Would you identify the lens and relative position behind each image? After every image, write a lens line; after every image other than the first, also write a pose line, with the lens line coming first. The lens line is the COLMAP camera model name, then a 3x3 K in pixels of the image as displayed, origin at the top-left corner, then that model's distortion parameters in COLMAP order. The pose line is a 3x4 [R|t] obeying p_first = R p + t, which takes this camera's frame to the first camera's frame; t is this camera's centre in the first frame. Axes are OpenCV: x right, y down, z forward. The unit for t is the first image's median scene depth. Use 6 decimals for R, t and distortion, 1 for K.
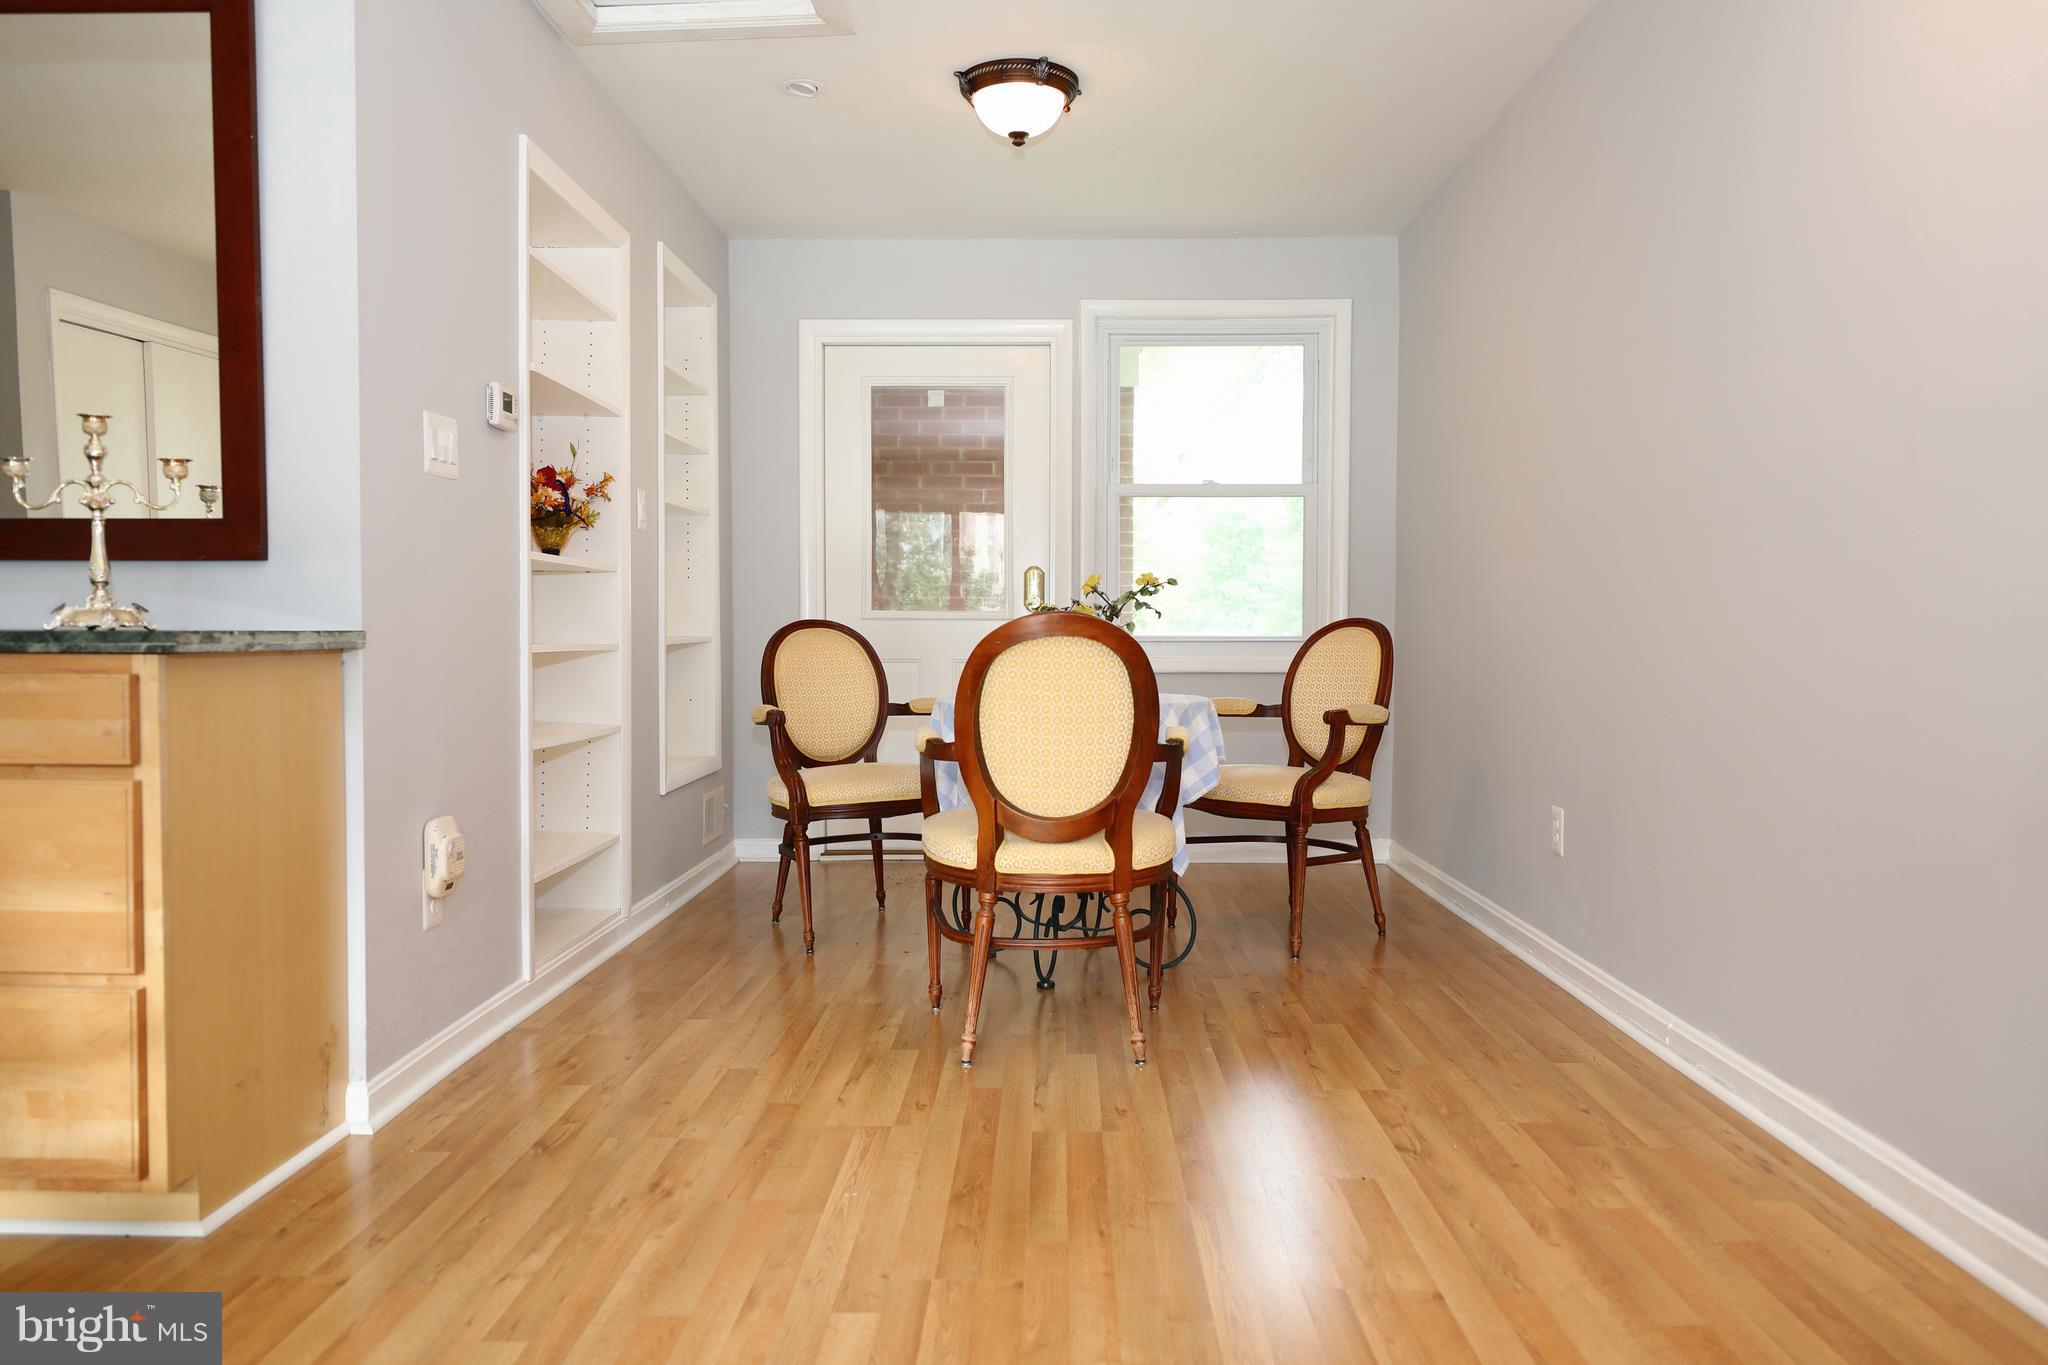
lens RADIAL K [[1421.7, 0, 1024.0], [0, 1421.7, 682.5], [0, 0, 1]] dist [-0.002444, -0.003695]
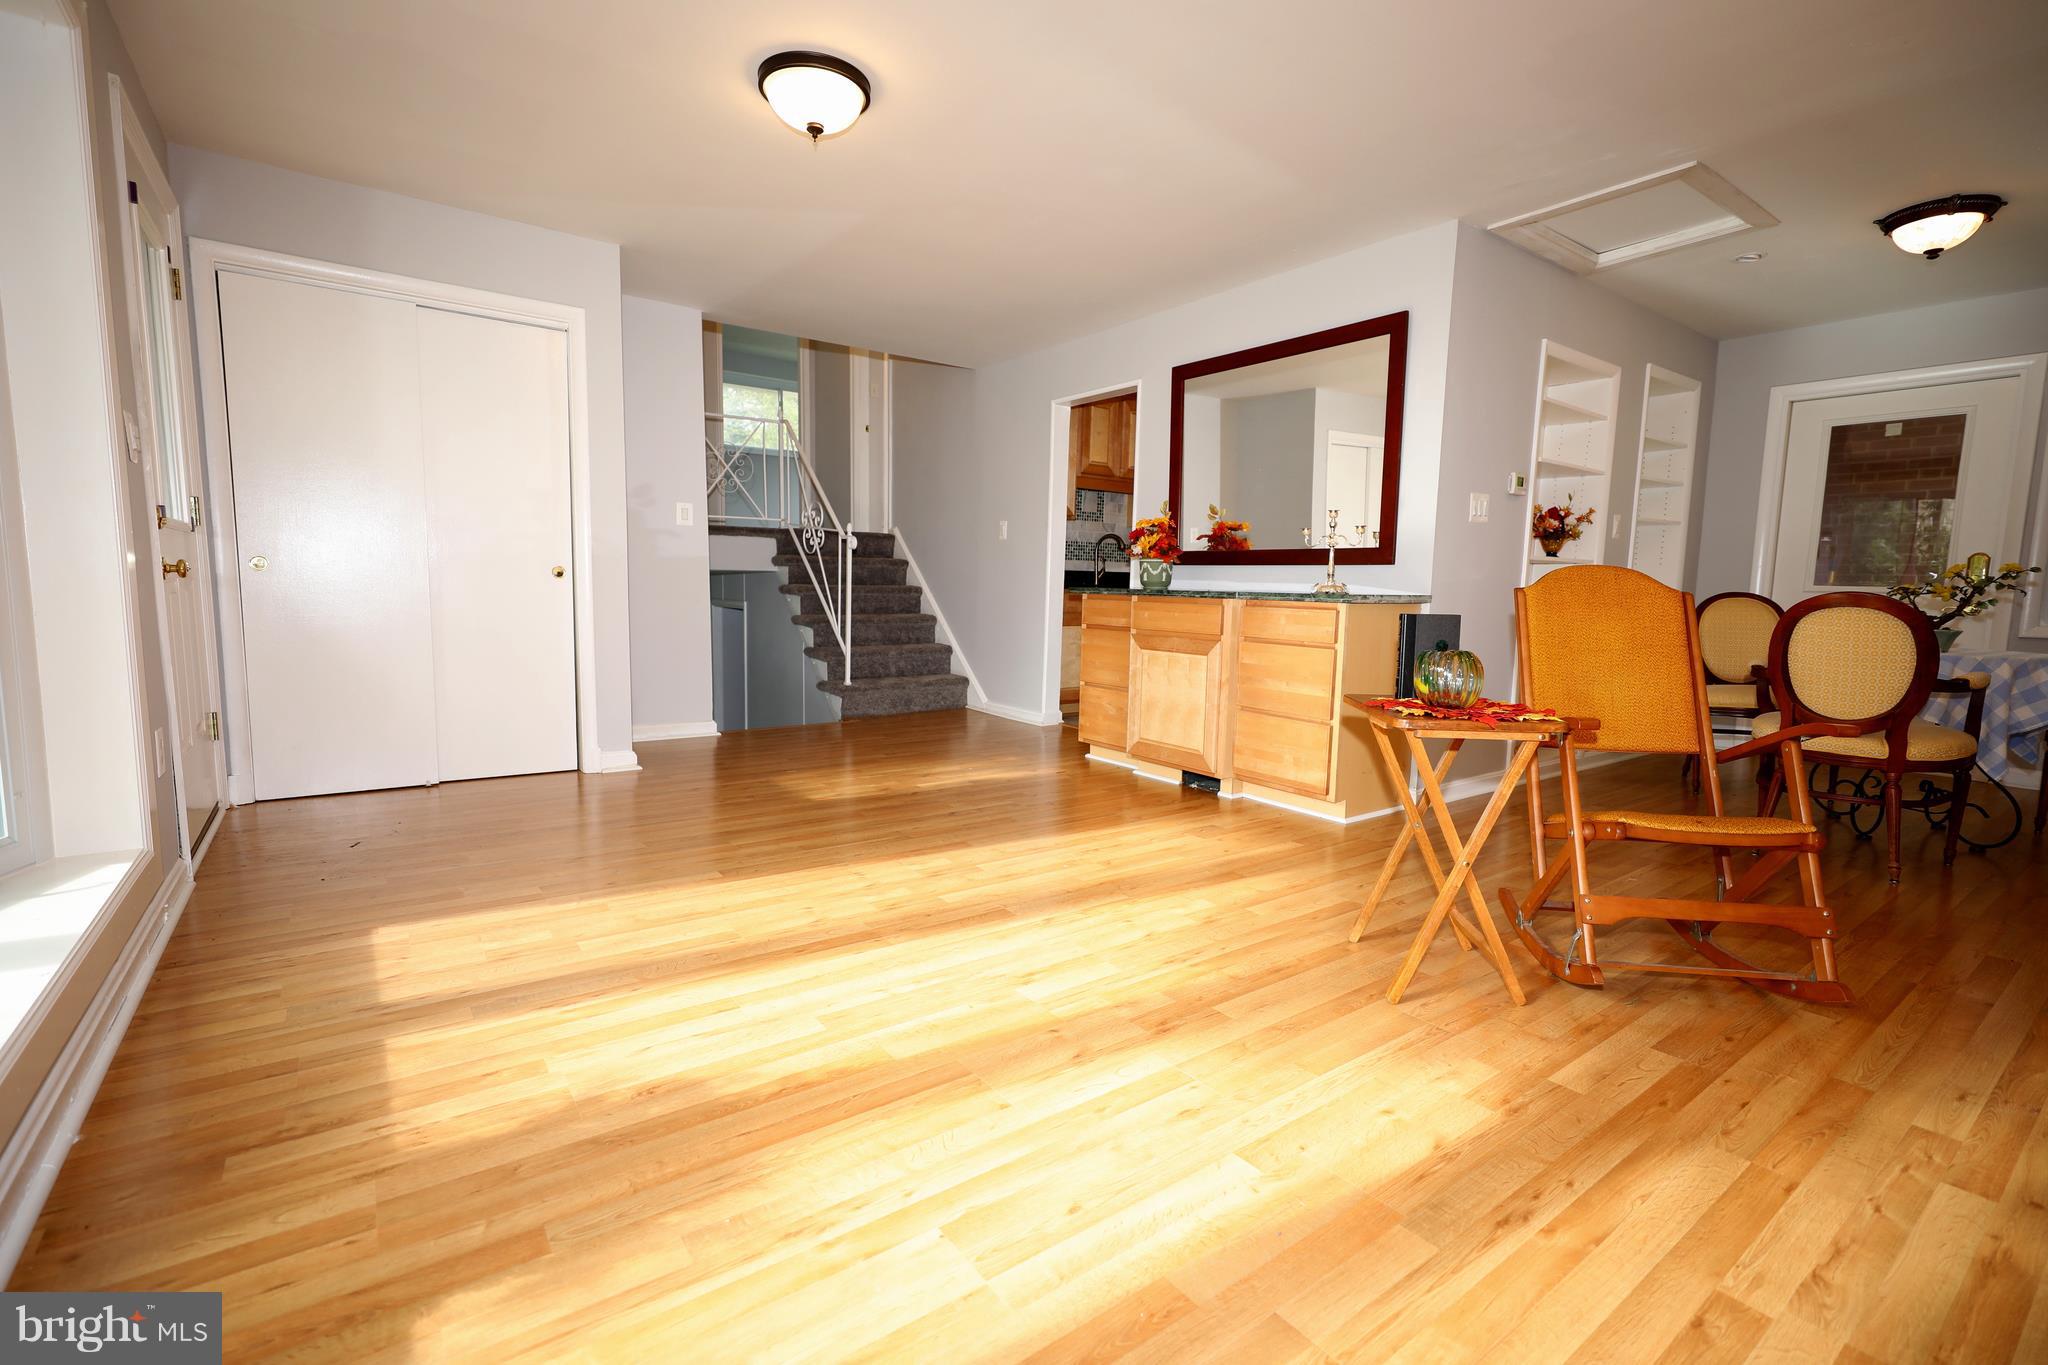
lens RADIAL K [[912.6, 0, 1024.0], [0, 912.6, 682.5], [0, 0, 1]] dist [0.002264, 0.000209]
pose [[0.610272, 0.096181, -0.786332, 0.264188], [-0.045705, 0.995224, 0.086260, 0.006050], [0.790873, -0.016703, 0.611753, -0.366258]]
